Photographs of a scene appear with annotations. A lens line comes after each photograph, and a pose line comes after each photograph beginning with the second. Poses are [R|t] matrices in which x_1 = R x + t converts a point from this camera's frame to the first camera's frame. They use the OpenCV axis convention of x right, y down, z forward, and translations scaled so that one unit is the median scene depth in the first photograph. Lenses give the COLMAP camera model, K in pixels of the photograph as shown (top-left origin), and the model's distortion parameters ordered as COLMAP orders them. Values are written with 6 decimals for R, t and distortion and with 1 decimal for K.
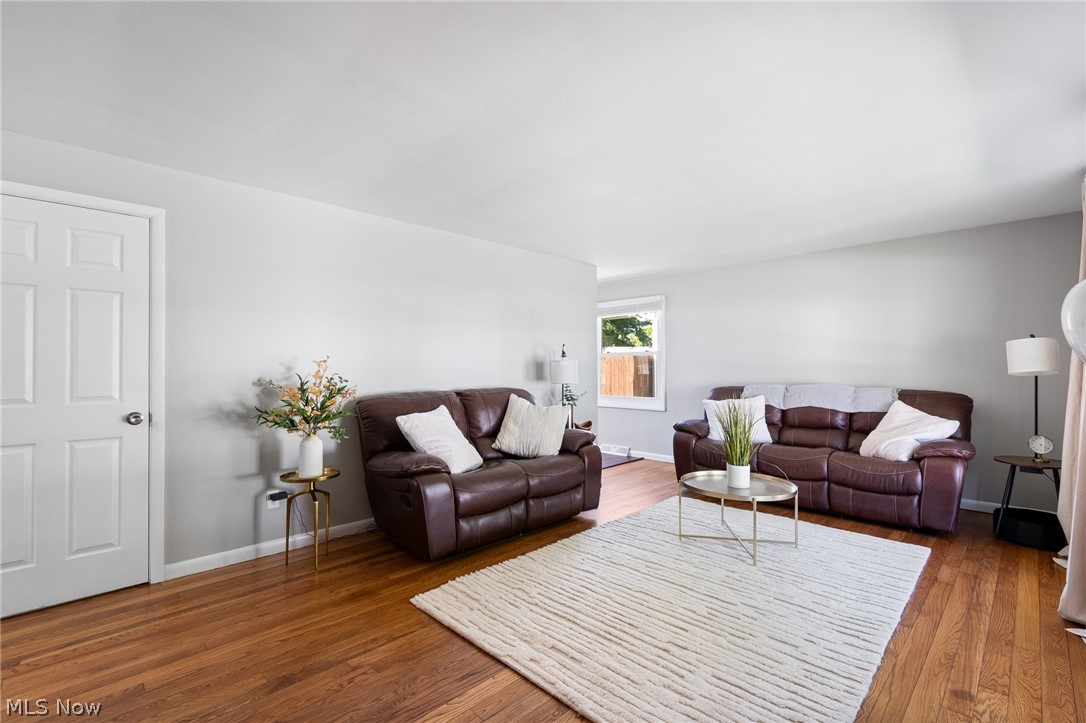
lens RADIAL K [[485.9, 0, 544.7], [0, 485.9, 366.8], [0, 0, 1]] dist [0.002693, -0.000228]
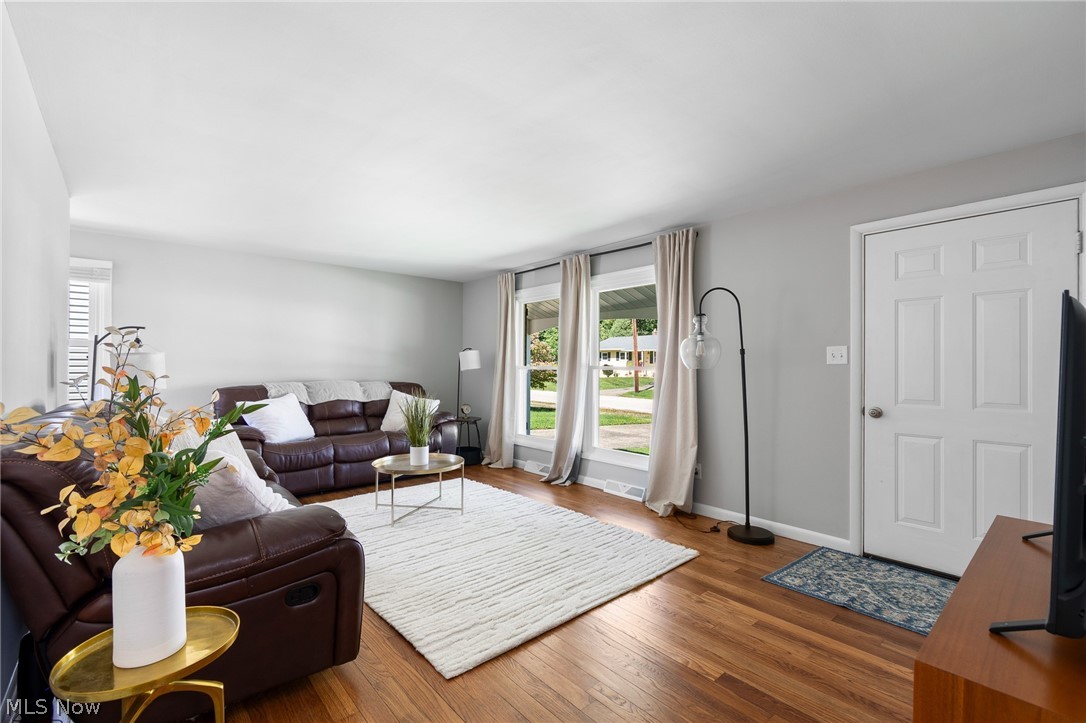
lens RADIAL K [[478.7, 0, 543.0], [0, 478.7, 361.5], [0, 0, 1]] dist [-0.001267, -0.000242]
pose [[0.062474, 0.012890, 0.997963, -0.779165], [-0.002643, 0.999915, -0.012750, 0.006258], [-0.998043, -0.001841, 0.062503, 0.632092]]
